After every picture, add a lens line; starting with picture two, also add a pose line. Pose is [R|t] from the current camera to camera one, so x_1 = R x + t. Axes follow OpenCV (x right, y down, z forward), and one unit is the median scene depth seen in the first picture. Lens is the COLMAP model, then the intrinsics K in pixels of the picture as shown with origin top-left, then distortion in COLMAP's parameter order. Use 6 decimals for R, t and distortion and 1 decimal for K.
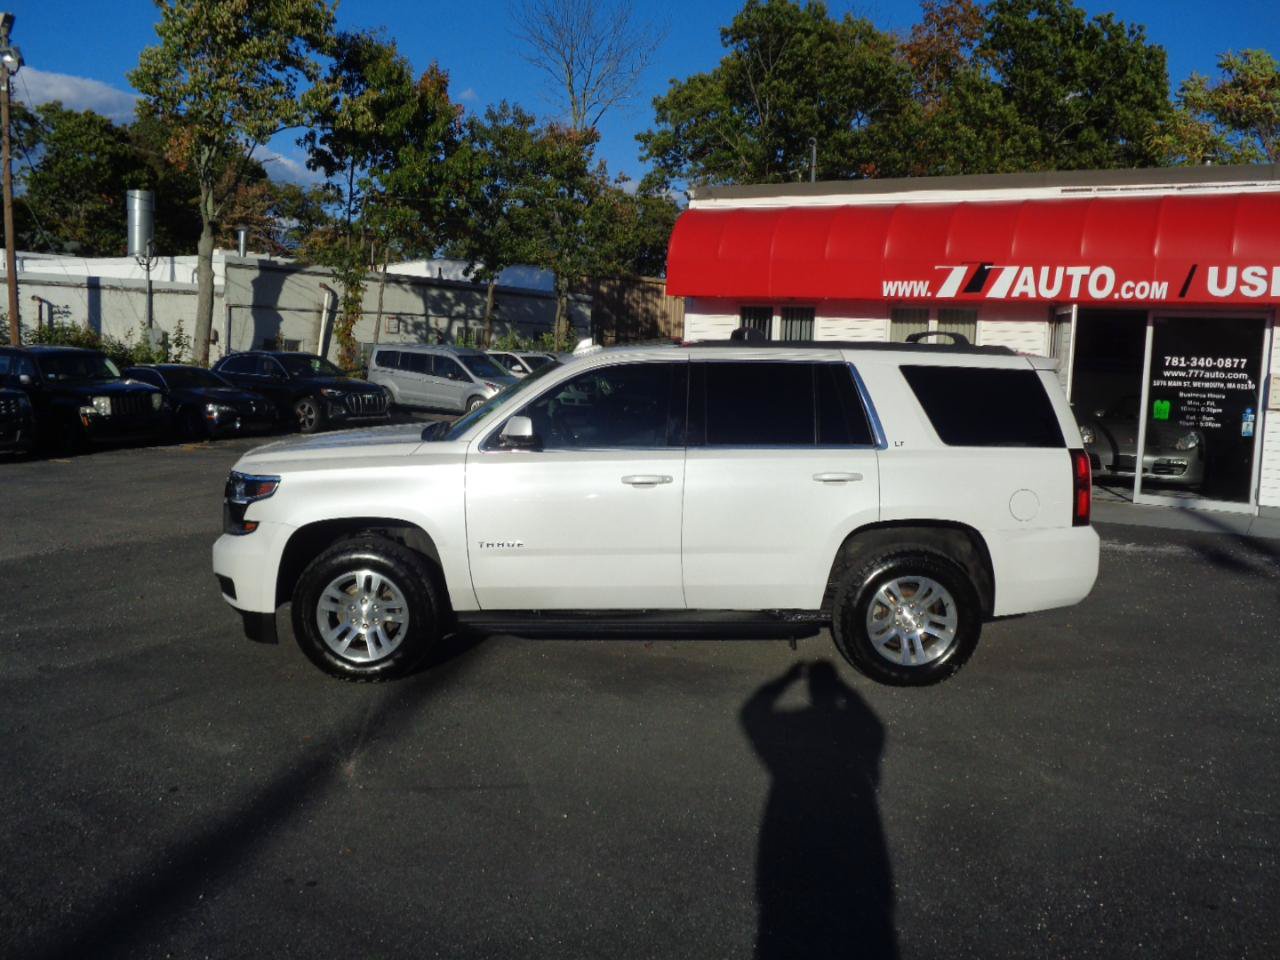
lens RADIAL K [[1147.2, 0, 639.7], [0, 1147.2, 517.7], [0, 0, 1]] dist [-0.009285, -0.001305]
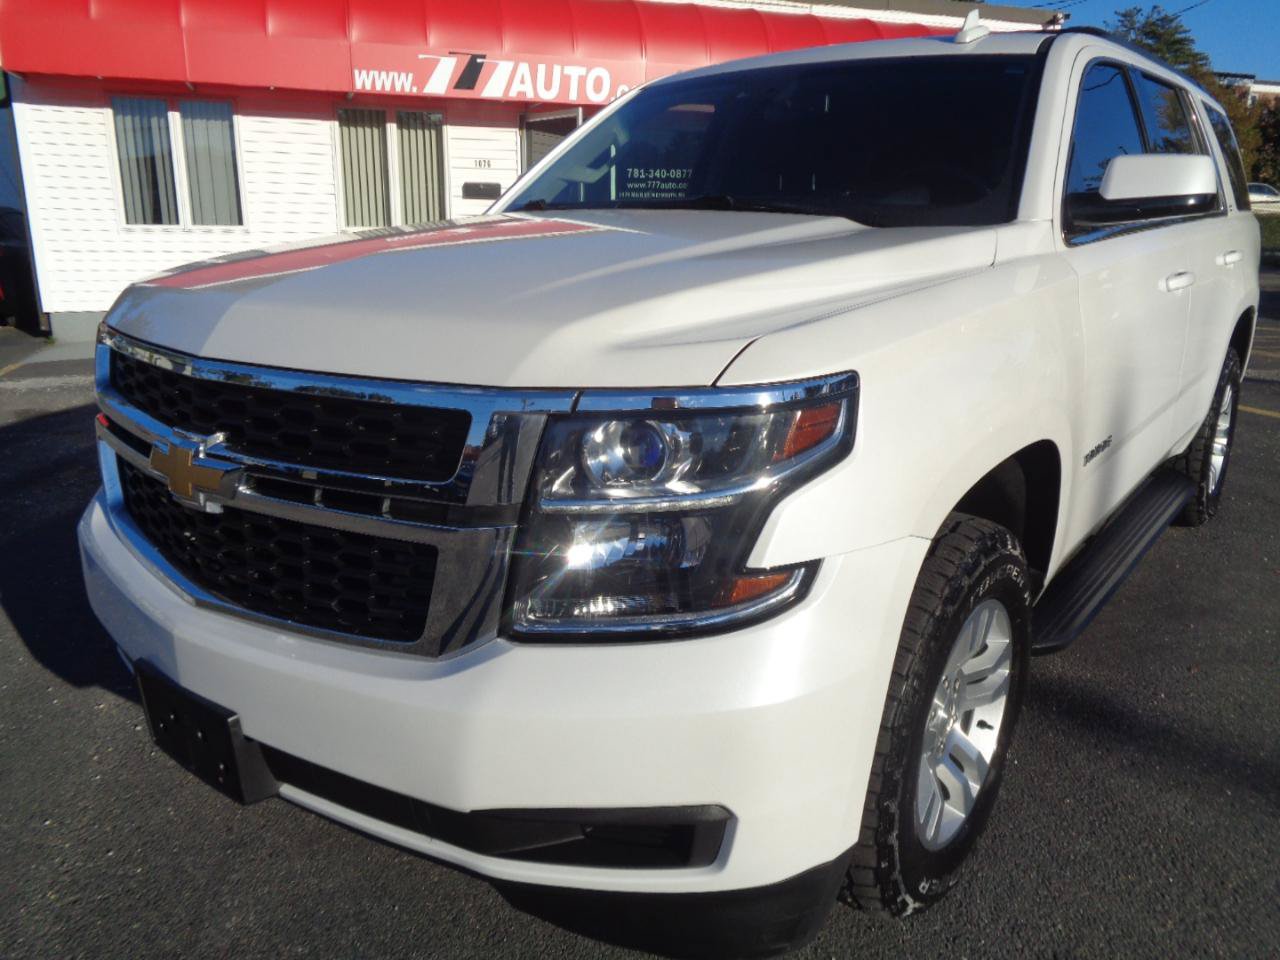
lens RADIAL K [[974.8, 0, 638.9], [0, 974.8, 480.8], [0, 0, 1]] dist [0.016450, 0.000099]
pose [[0.650888, -0.219816, 0.726653, -0.236032], [0.124043, 0.975094, 0.183861, -0.027190], [-0.748971, -0.029537, 0.661944, 0.407128]]
